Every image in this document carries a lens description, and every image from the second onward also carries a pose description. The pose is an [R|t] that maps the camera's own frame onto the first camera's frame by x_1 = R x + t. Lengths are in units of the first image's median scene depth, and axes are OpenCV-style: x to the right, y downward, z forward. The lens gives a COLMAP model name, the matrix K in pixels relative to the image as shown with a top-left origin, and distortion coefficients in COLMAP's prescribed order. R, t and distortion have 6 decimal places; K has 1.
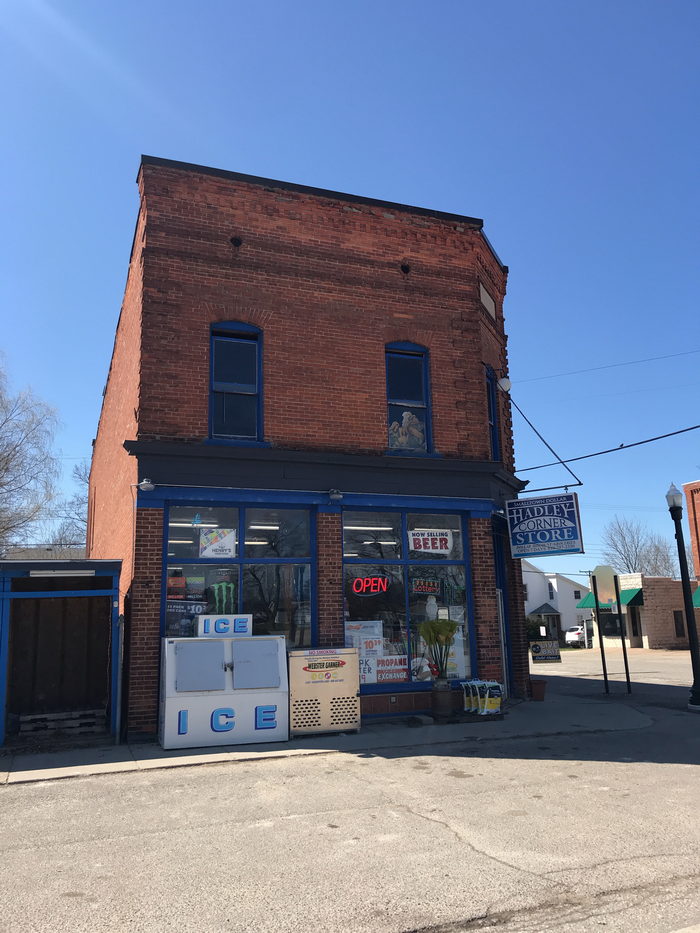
lens RADIAL K [[769.5, 0, 341.7], [0, 769.5, 451.6], [0, 0, 1]] dist [0.042964, -0.092316]
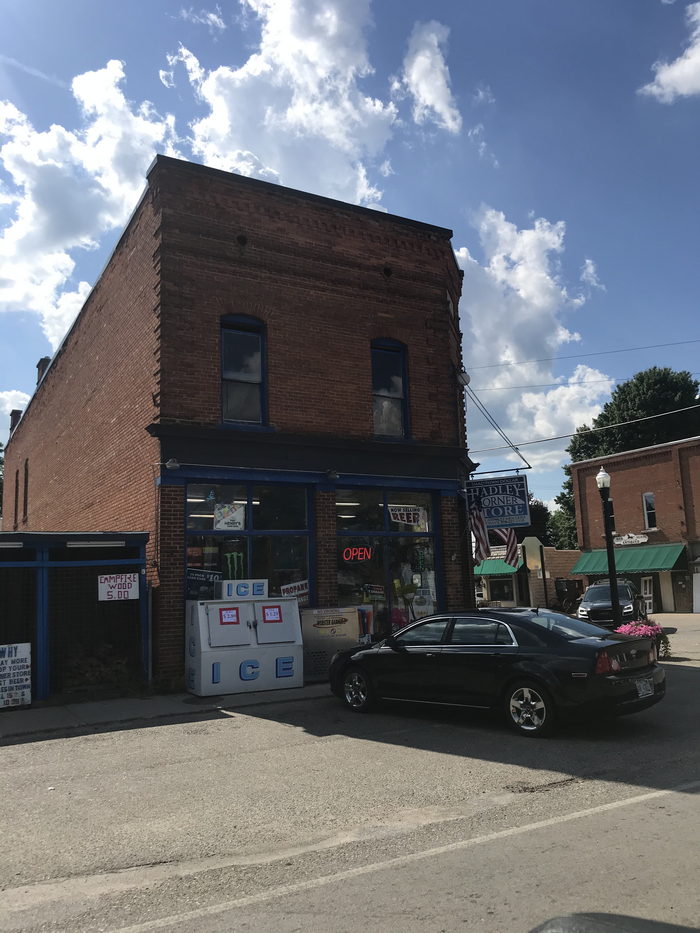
lens RADIAL K [[769.5, 0, 351.2], [0, 769.5, 465.6], [0, 0, 1]] dist [0.042964, -0.092316]
pose [[0.986380, 0.014229, 0.163865, -0.158513], [-0.022990, 0.998398, 0.051694, -0.015843], [-0.162867, -0.054757, 0.985127, -0.112707]]
